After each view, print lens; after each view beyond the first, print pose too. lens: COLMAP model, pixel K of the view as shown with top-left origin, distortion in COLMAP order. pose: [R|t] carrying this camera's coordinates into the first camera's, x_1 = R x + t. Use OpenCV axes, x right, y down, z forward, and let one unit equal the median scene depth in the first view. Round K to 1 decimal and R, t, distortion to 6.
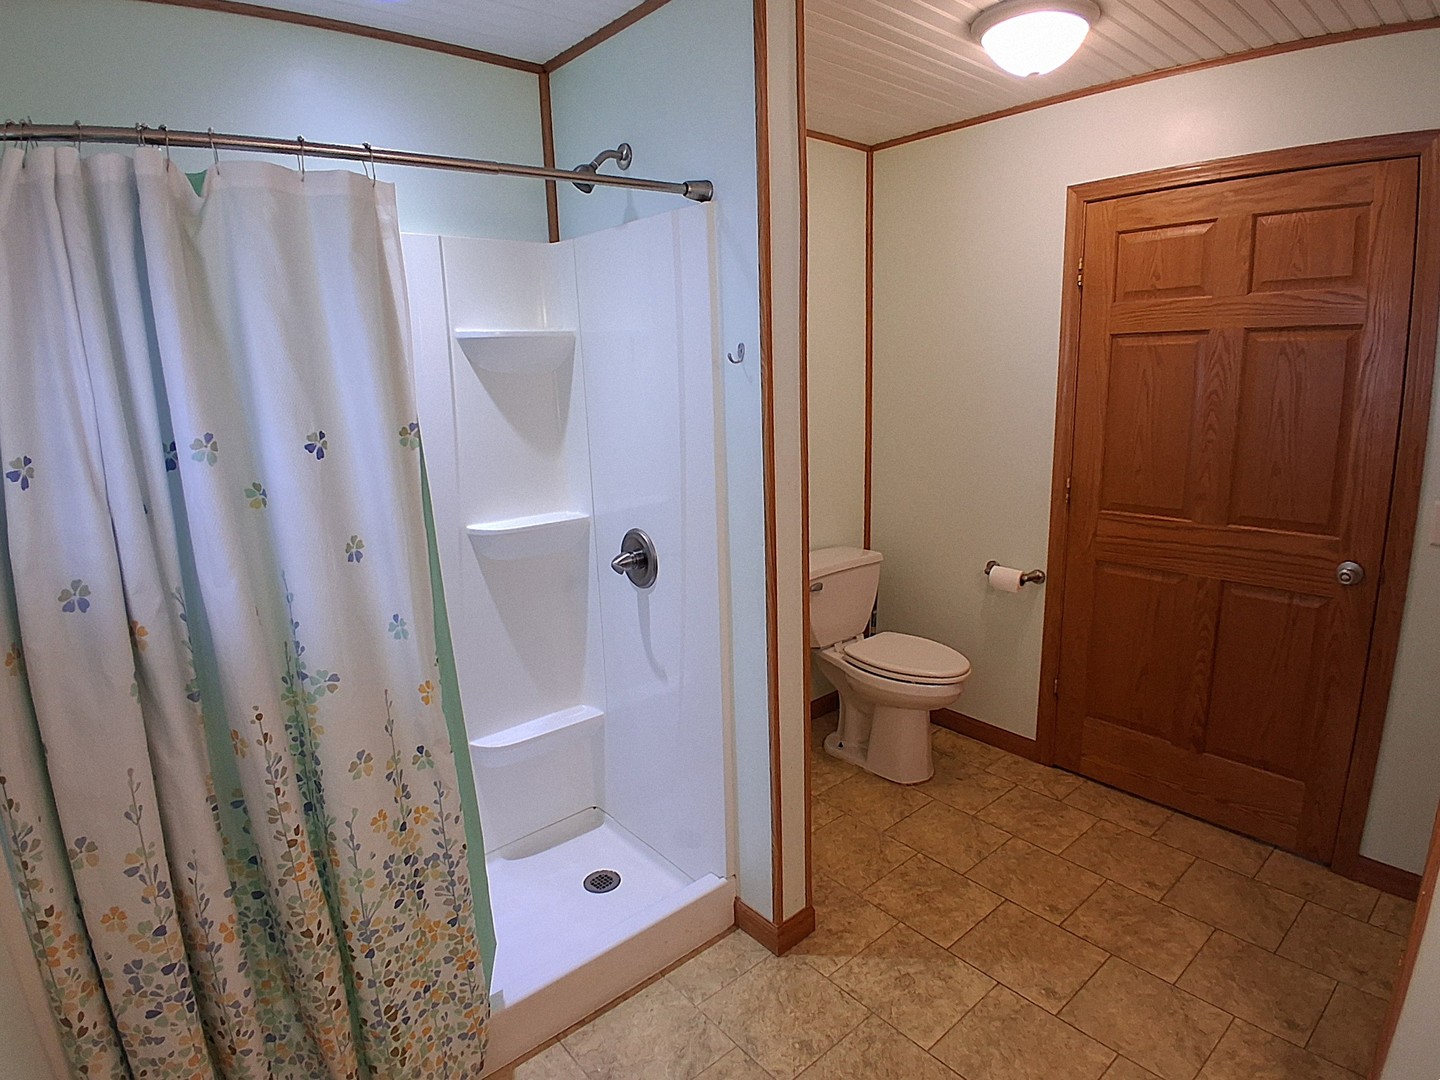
lens RADIAL K [[783.5, 0, 715.2], [0, 783.5, 536.1], [0, 0, 1]] dist [0.001597, -0.045807]
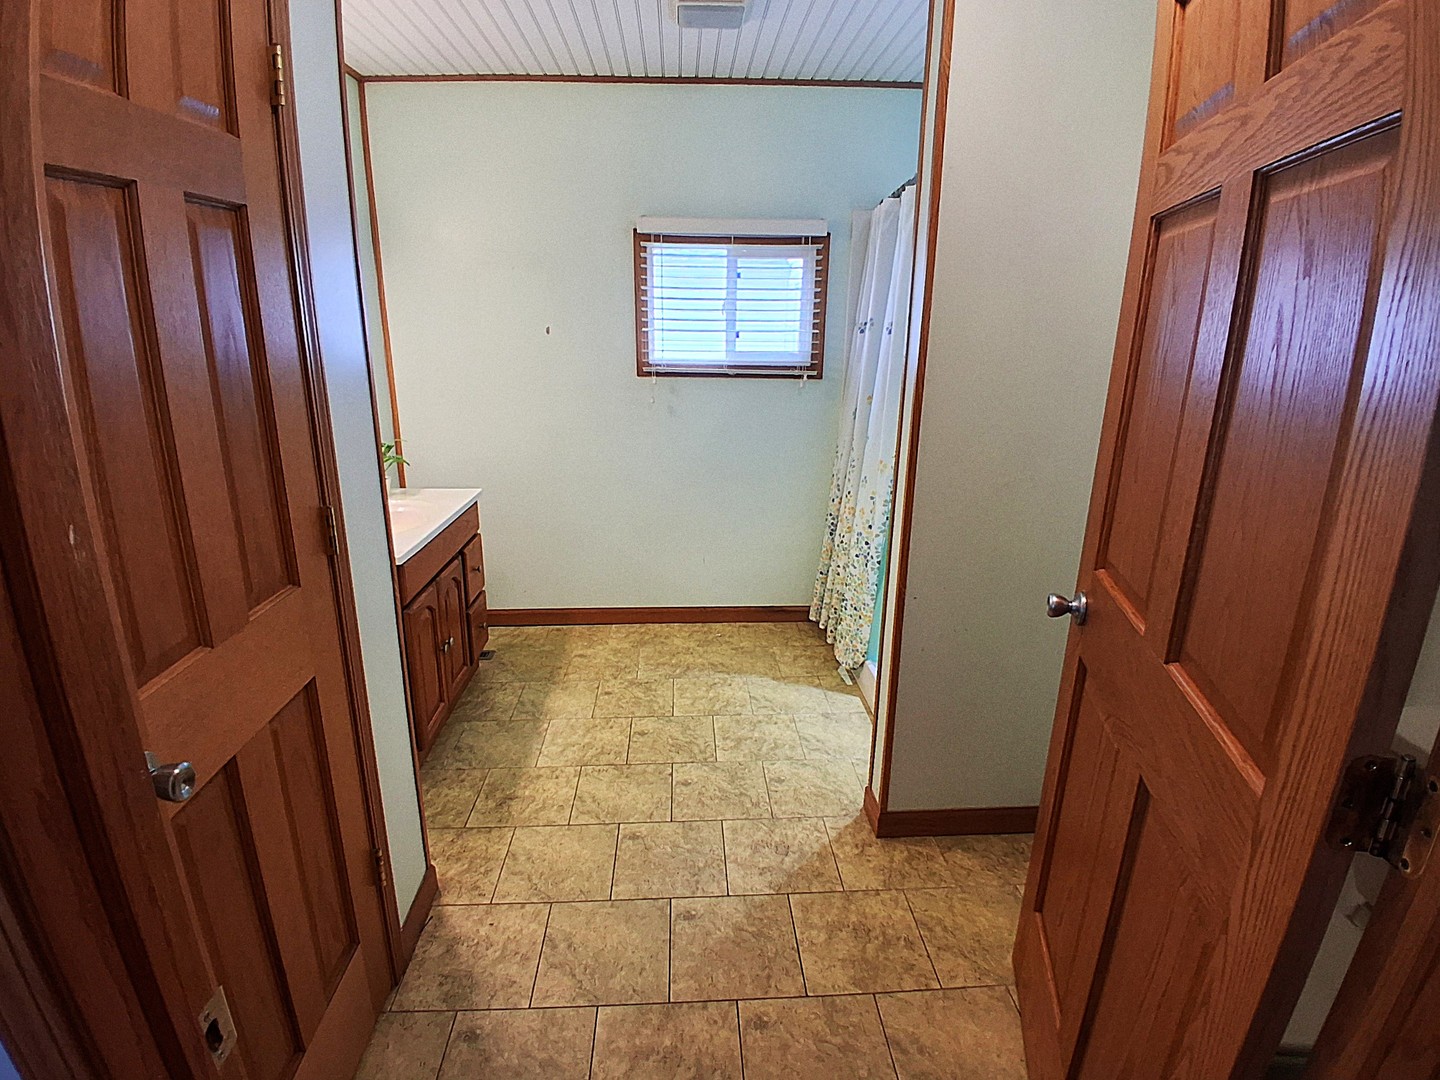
lens RADIAL K [[727.9, 0, 720.9], [0, 727.9, 533.1], [0, 0, 1]] dist [0.006282, -0.048584]
pose [[-0.604673, 0.243465, -0.758350, 0.962686], [-0.157280, 0.896887, 0.413349, -0.249904], [0.780790, 0.369214, -0.504031, 1.269081]]
